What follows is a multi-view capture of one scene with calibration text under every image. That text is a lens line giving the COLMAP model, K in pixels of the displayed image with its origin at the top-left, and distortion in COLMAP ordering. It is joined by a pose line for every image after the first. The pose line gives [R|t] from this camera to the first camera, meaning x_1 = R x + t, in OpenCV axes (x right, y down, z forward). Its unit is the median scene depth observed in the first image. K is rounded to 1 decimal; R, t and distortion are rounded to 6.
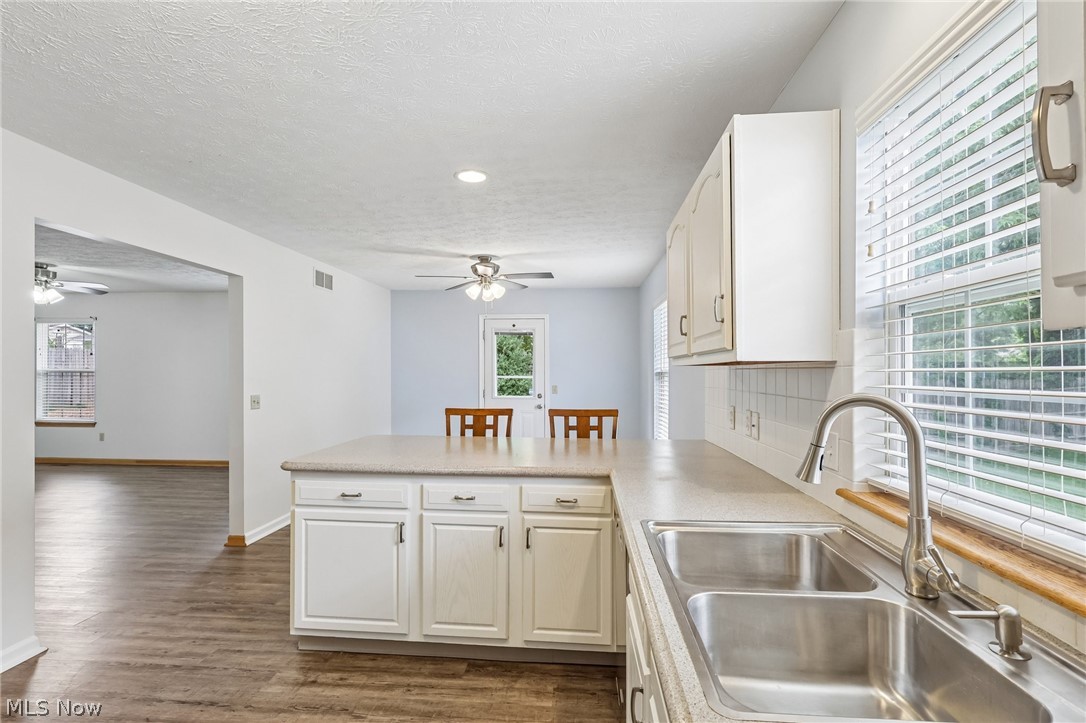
lens RADIAL K [[517.6, 0, 541.2], [0, 517.6, 372.6], [0, 0, 1]] dist [0.002737, 0.000516]
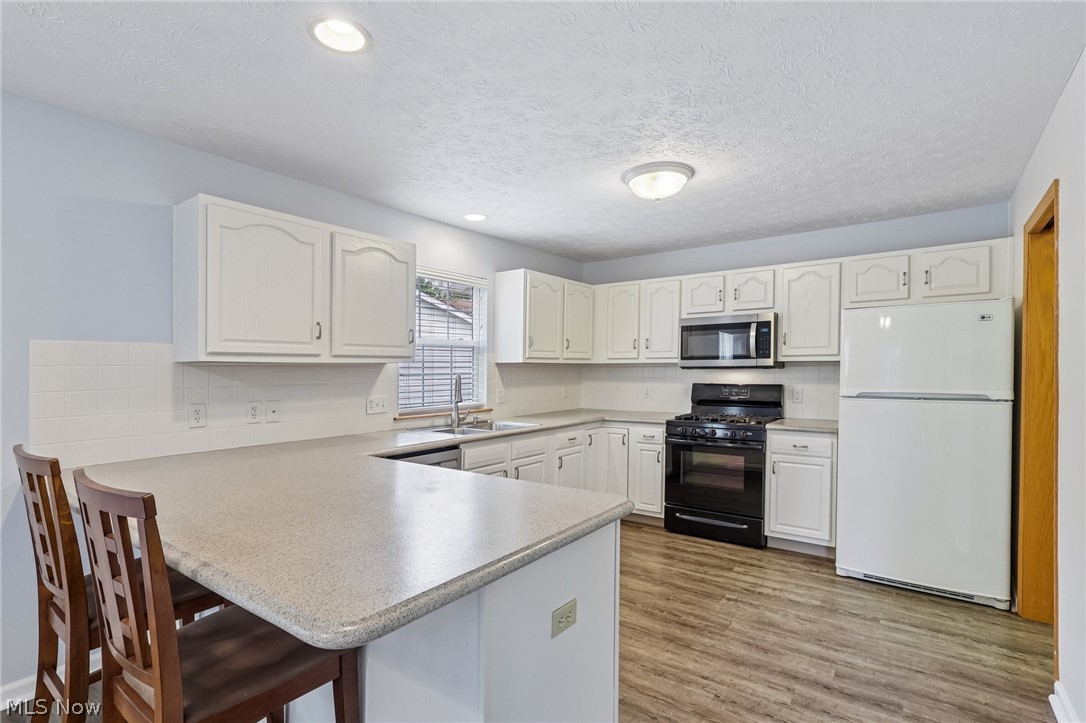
lens RADIAL K [[512.0, 0, 546.3], [0, 512.0, 379.5], [0, 0, 1]] dist [-0.004406, -0.000400]
pose [[-0.846874, -0.009077, 0.531716, -0.540315], [0.002642, 0.999770, 0.021274, 0.000264], [-0.531787, 0.019421, -0.846656, 1.134777]]
